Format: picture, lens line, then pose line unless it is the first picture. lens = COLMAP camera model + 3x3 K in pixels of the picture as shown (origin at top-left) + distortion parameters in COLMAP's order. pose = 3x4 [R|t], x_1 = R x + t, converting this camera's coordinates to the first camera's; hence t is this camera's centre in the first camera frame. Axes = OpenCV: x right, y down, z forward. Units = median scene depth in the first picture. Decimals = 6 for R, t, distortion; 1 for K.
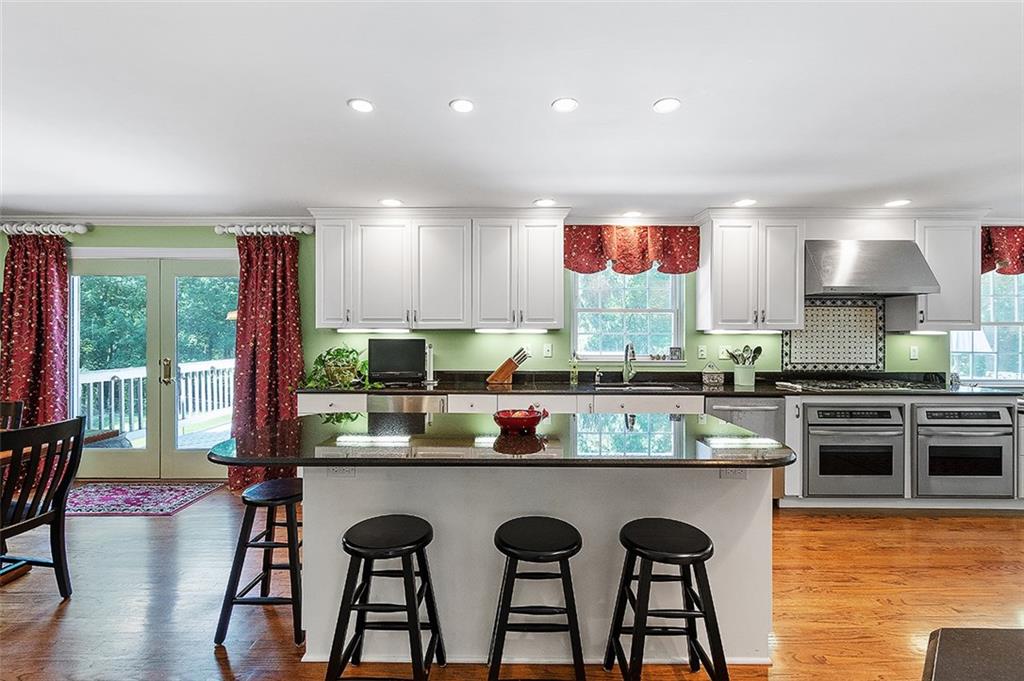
lens RADIAL K [[458.6, 0, 517.6], [0, 458.6, 337.5], [0, 0, 1]] dist [-0.004252, -0.000536]
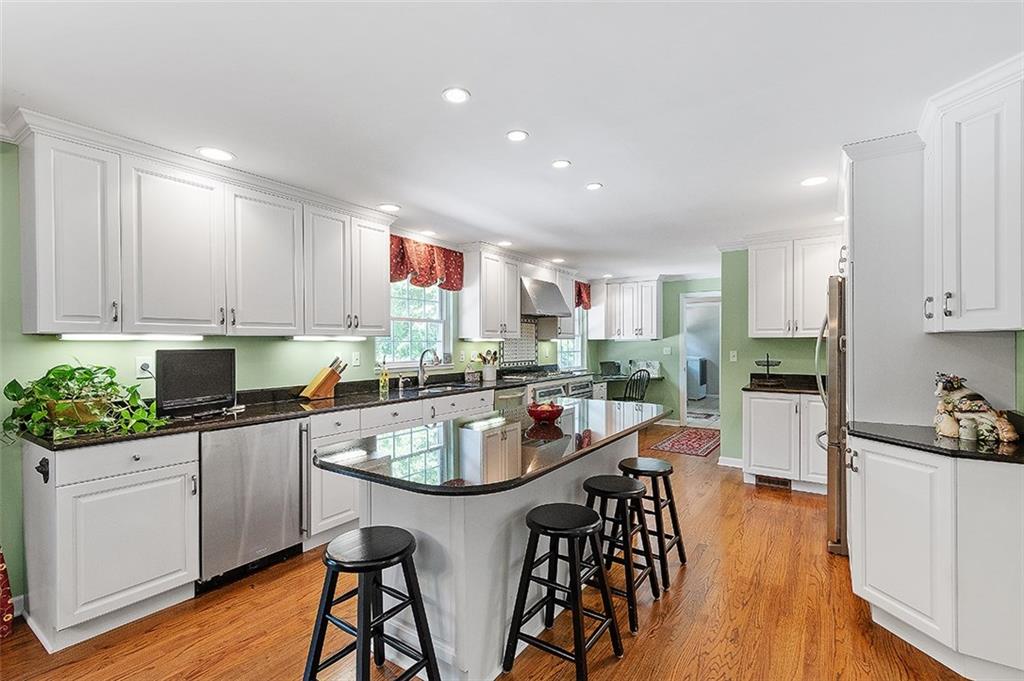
lens RADIAL K [[458.6, 0, 518.8], [0, 458.6, 343.6], [0, 0, 1]] dist [-0.004252, -0.000536]
pose [[0.550900, -0.005605, 0.834553, -0.547901], [0.005884, 0.999979, 0.002831, -0.004285], [-0.834551, 0.003351, 0.550921, 0.207768]]
